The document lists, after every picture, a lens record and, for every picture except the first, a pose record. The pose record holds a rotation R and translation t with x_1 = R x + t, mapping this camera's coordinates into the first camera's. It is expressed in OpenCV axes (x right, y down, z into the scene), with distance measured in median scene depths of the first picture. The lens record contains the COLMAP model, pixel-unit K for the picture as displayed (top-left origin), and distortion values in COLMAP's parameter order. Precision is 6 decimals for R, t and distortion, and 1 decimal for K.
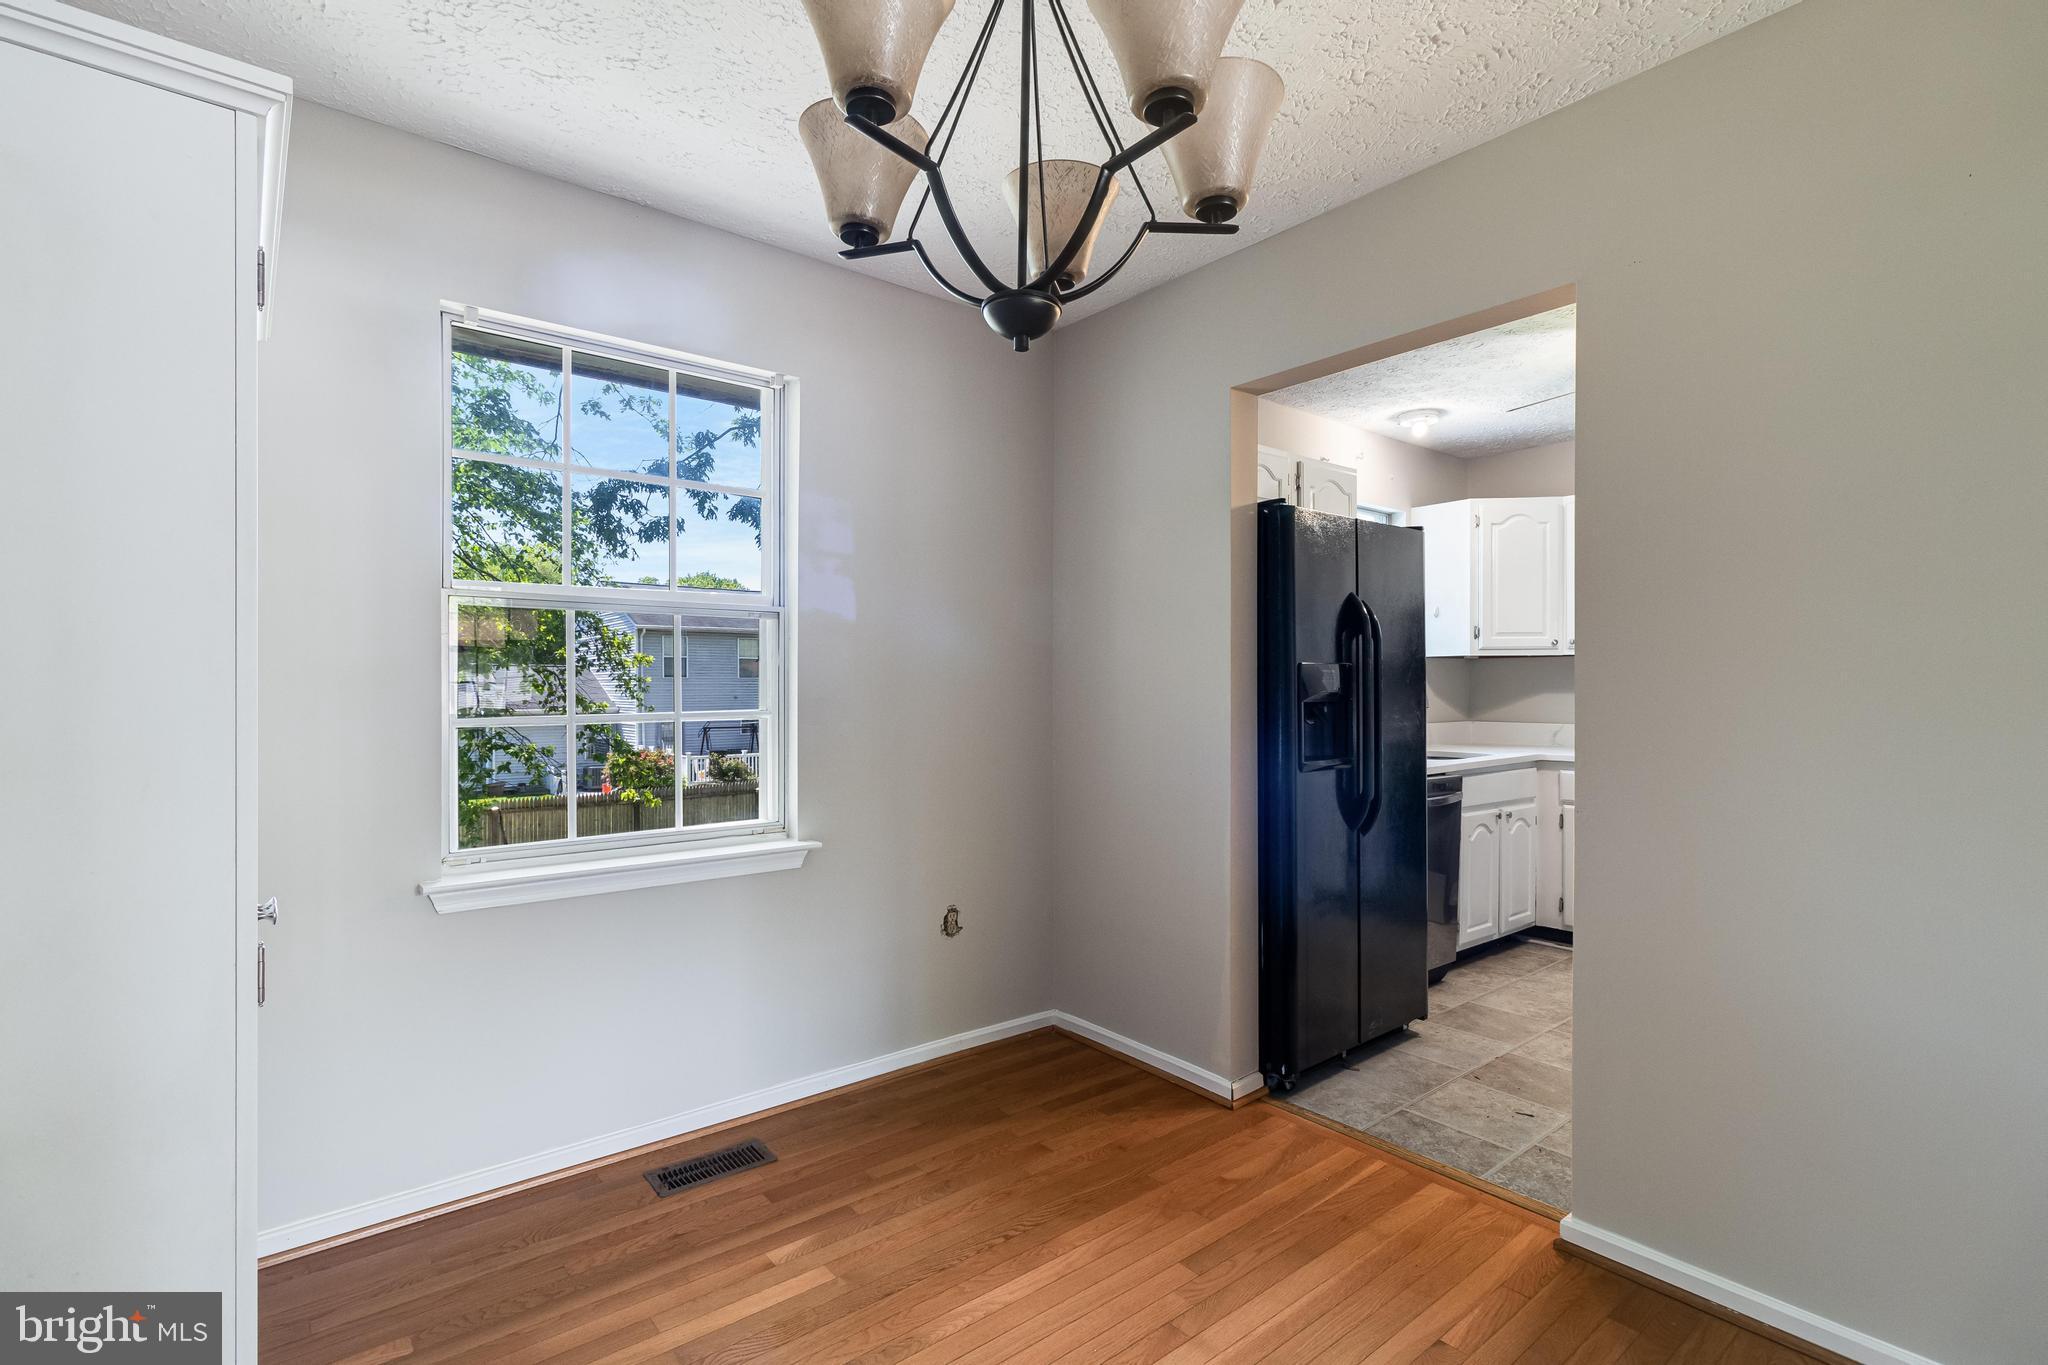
lens RADIAL K [[947.2, 0, 1028.2], [0, 947.2, 685.0], [0, 0, 1]] dist [0.002980, 0.000196]
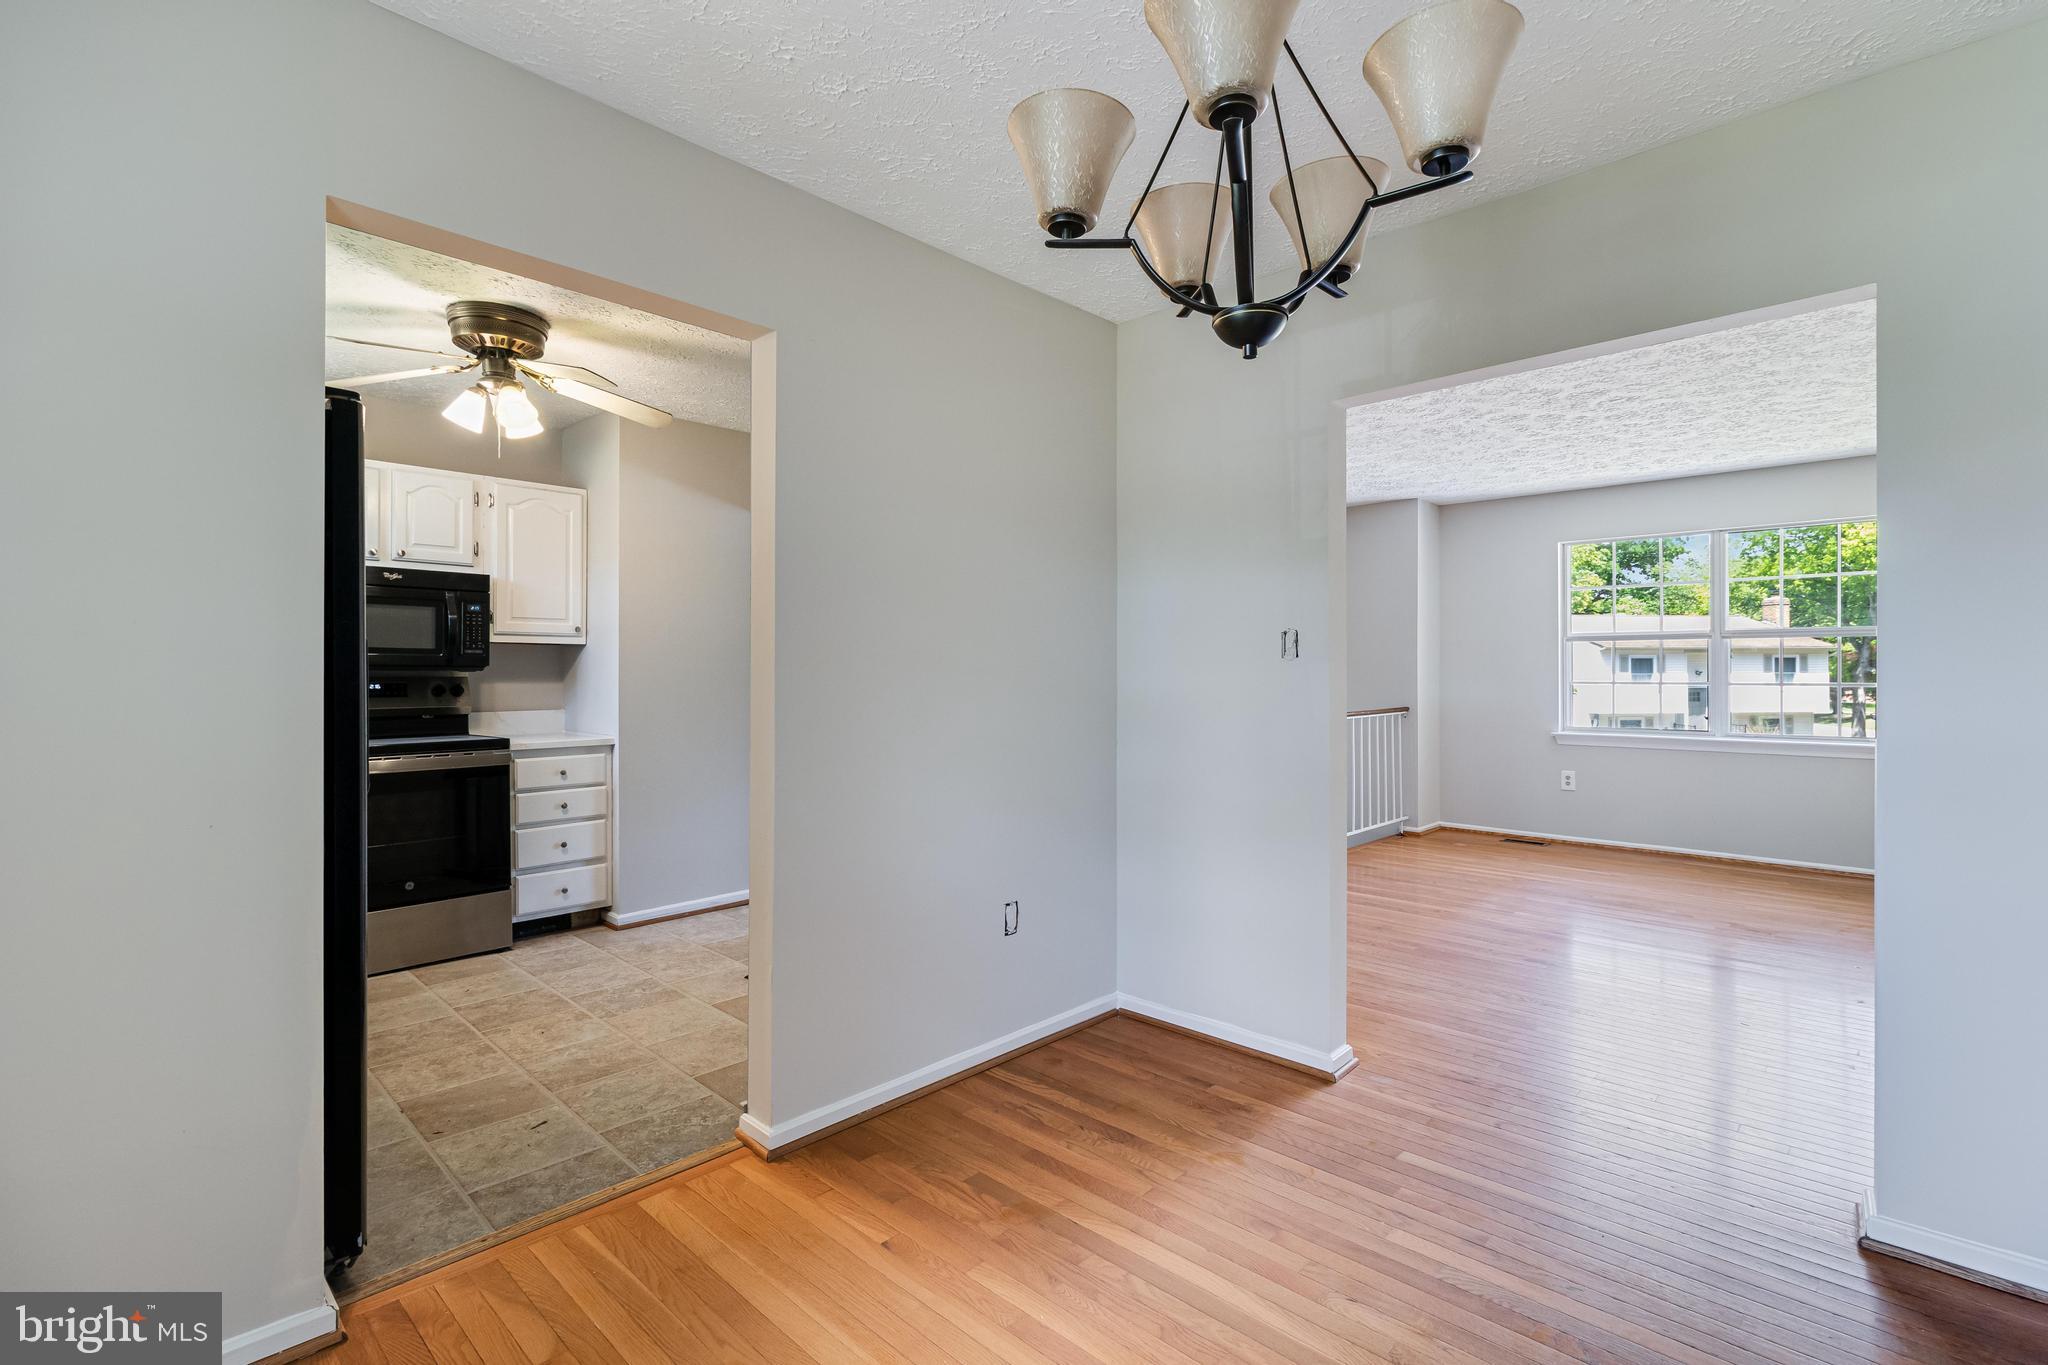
lens RADIAL K [[943.9, 0, 1029.6], [0, 943.9, 672.2], [0, 0, 1]] dist [0.003553, 0.000031]
pose [[-0.121486, 0.002150, 0.992591, -0.495541], [-0.001610, 0.999996, -0.002363, 0.003393], [-0.992592, -0.001885, -0.121482, 0.662599]]
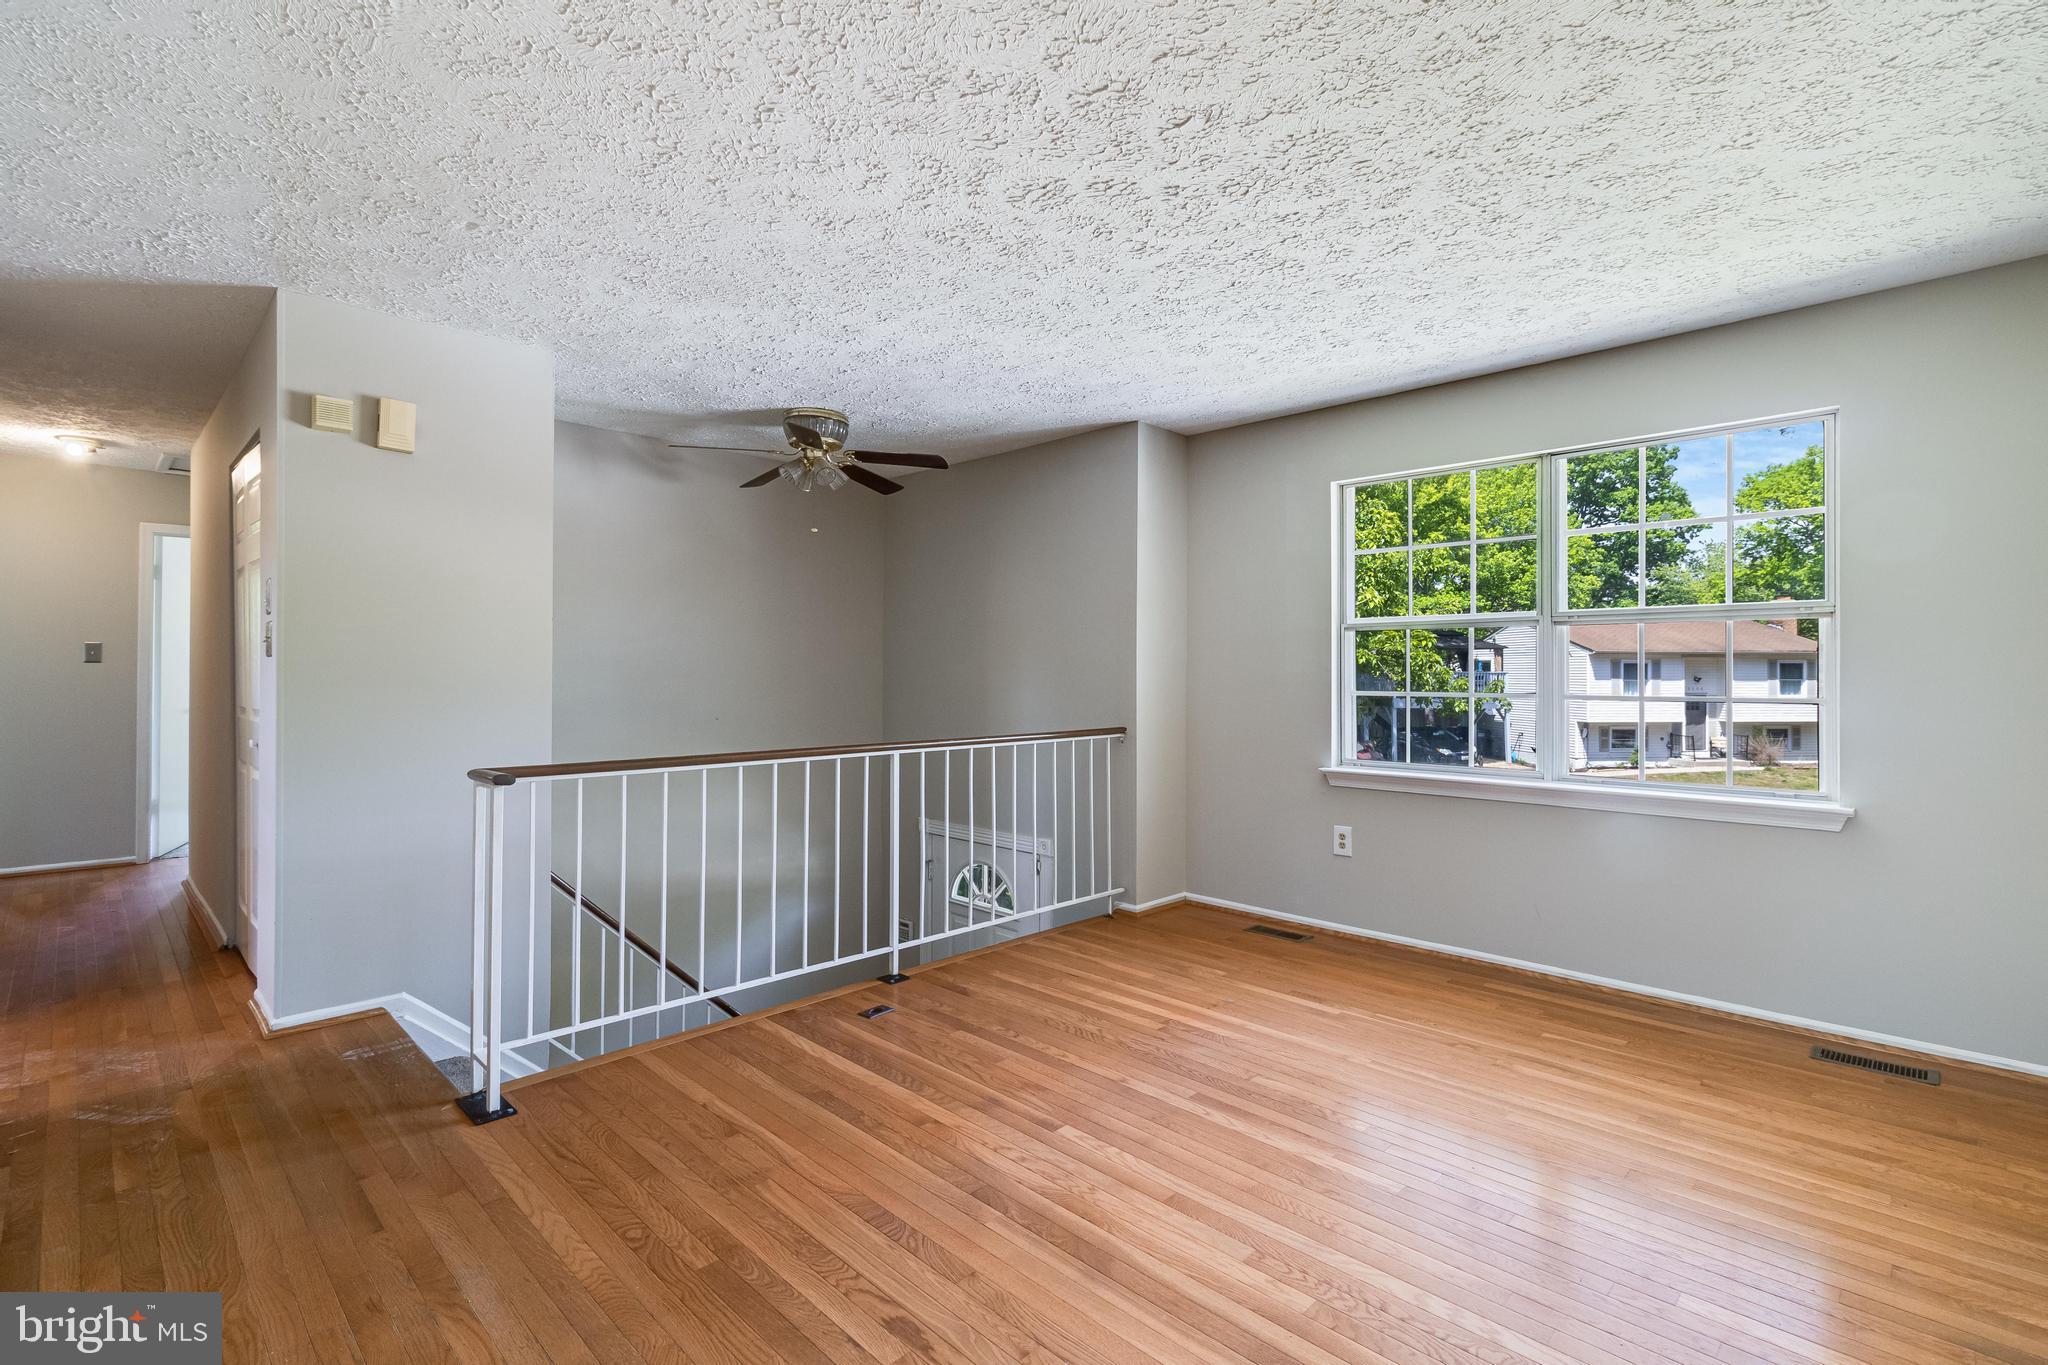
lens RADIAL K [[943.1, 0, 1029.2], [0, 943.1, 682.4], [0, 0, 1]] dist [-0.000946, -0.000408]
pose [[-0.107774, -0.005112, 0.994162, 0.241073], [-0.006182, 0.999971, 0.004472, -0.002086], [-0.994156, -0.005664, -0.107802, -0.353068]]
